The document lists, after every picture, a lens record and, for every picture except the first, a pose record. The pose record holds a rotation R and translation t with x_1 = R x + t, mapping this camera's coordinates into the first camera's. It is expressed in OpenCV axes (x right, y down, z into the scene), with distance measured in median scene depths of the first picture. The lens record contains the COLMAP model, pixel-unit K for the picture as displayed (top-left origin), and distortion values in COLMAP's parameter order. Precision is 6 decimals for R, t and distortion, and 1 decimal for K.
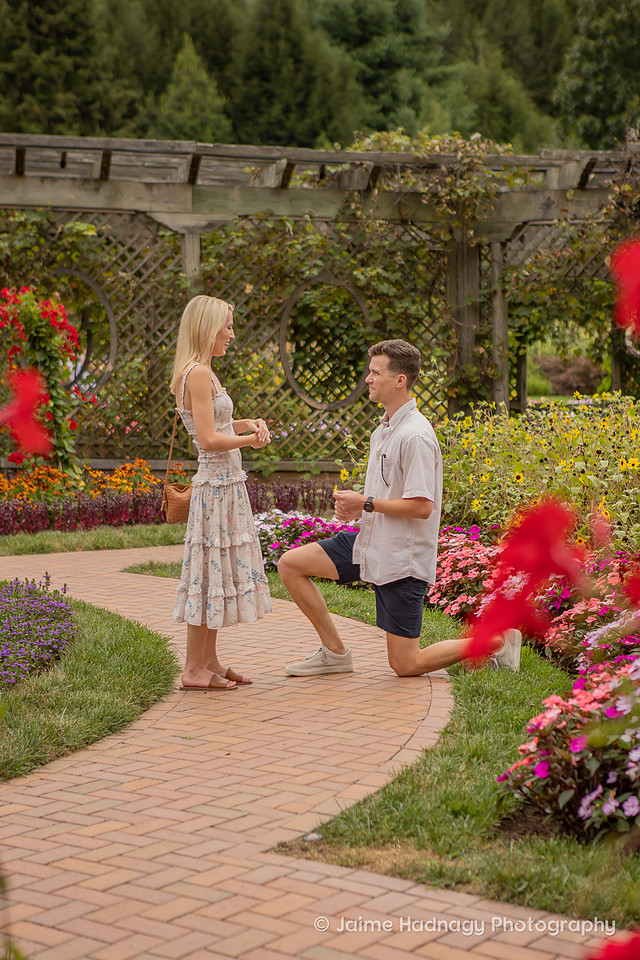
lens RADIAL K [[2039.7, 0, 338.3], [0, 2039.7, 501.6], [0, 0, 1]] dist [0.238568, 0.000000]
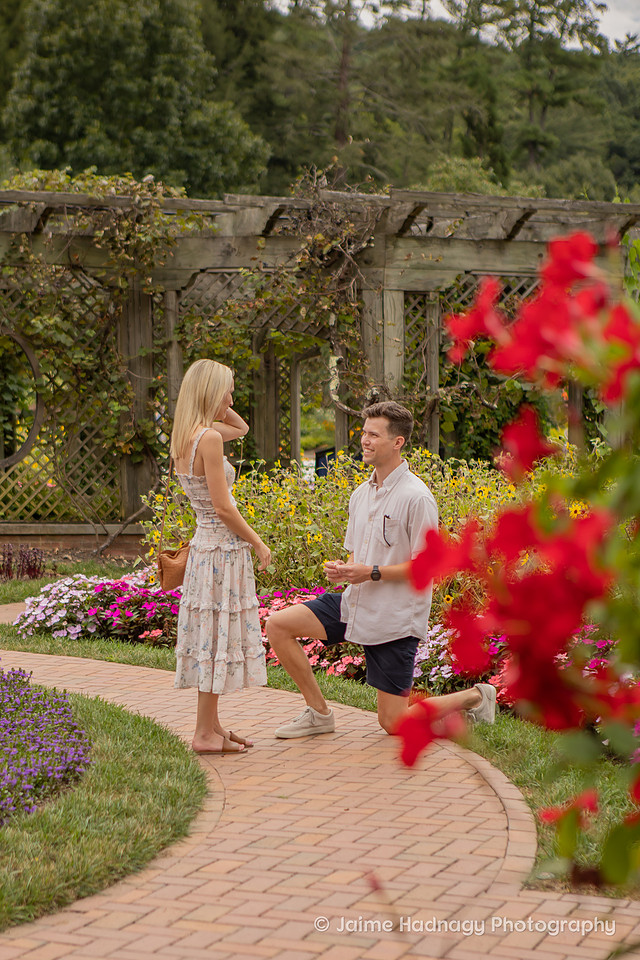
lens RADIAL K [[2305.5, 0, 249.2], [0, 2305.5, 535.0], [0, 0, 1]] dist [0.213871, 0.000000]
pose [[0.972178, -0.017312, 0.233603, -0.141943], [0.020554, 0.999723, -0.011449, -0.000814], [-0.233341, 0.015932, 0.972265, -0.042855]]
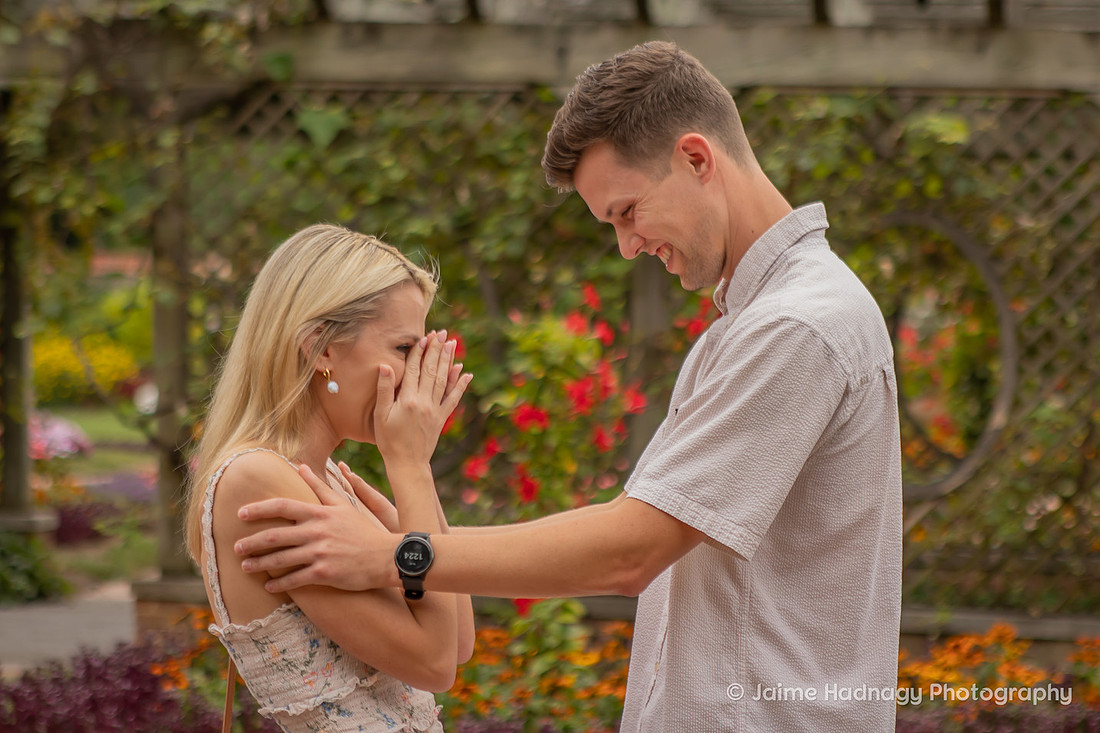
lens RADIAL K [[3247.6, 0, 568.9], [0, 3247.6, 367.6], [0, 0, 1]] dist [0.219249, 0.000000]
pose [[0.939814, 0.007970, -0.341594, 0.052284], [-0.033540, 0.997052, -0.069015, -0.022238], [0.340037, 0.076318, 0.937310, 0.262887]]
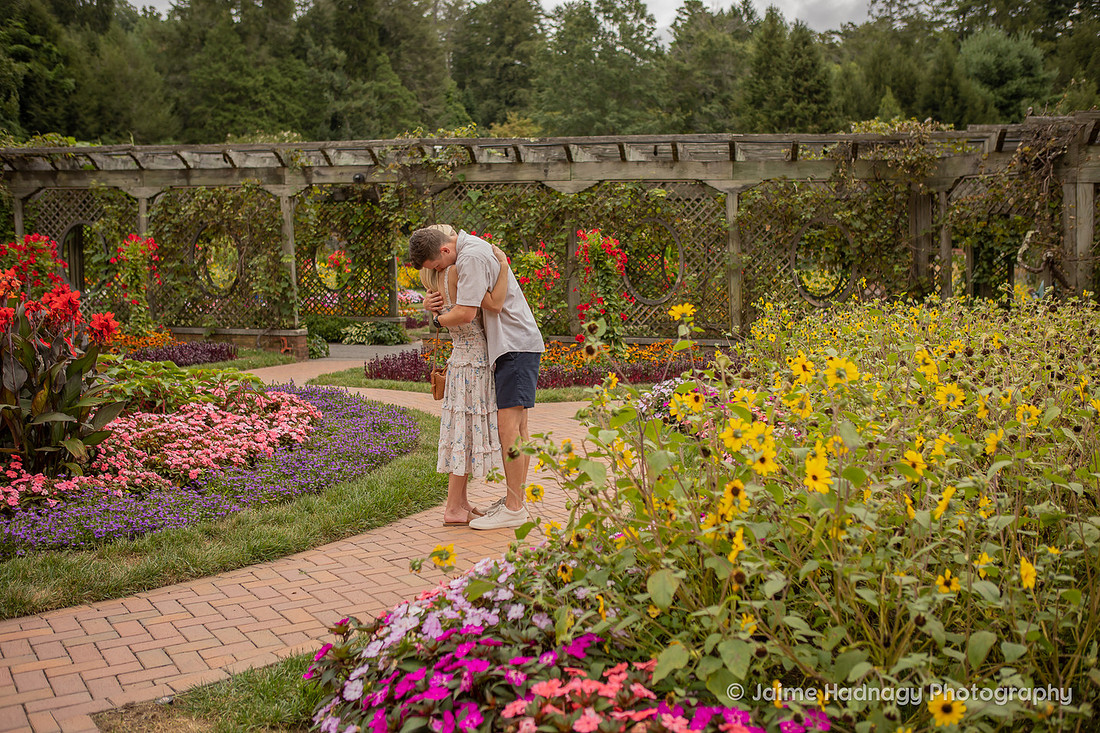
lens RADIAL K [[1120.8, 0, 555.2], [0, 1120.8, 365.7], [0, 0, 1]] dist [-0.024818, 0.000000]
pose [[0.923258, 0.020789, -0.383619, 0.132598], [-0.017311, 0.999772, 0.012515, -0.009081], [0.383791, -0.004913, 0.923407, 0.172916]]
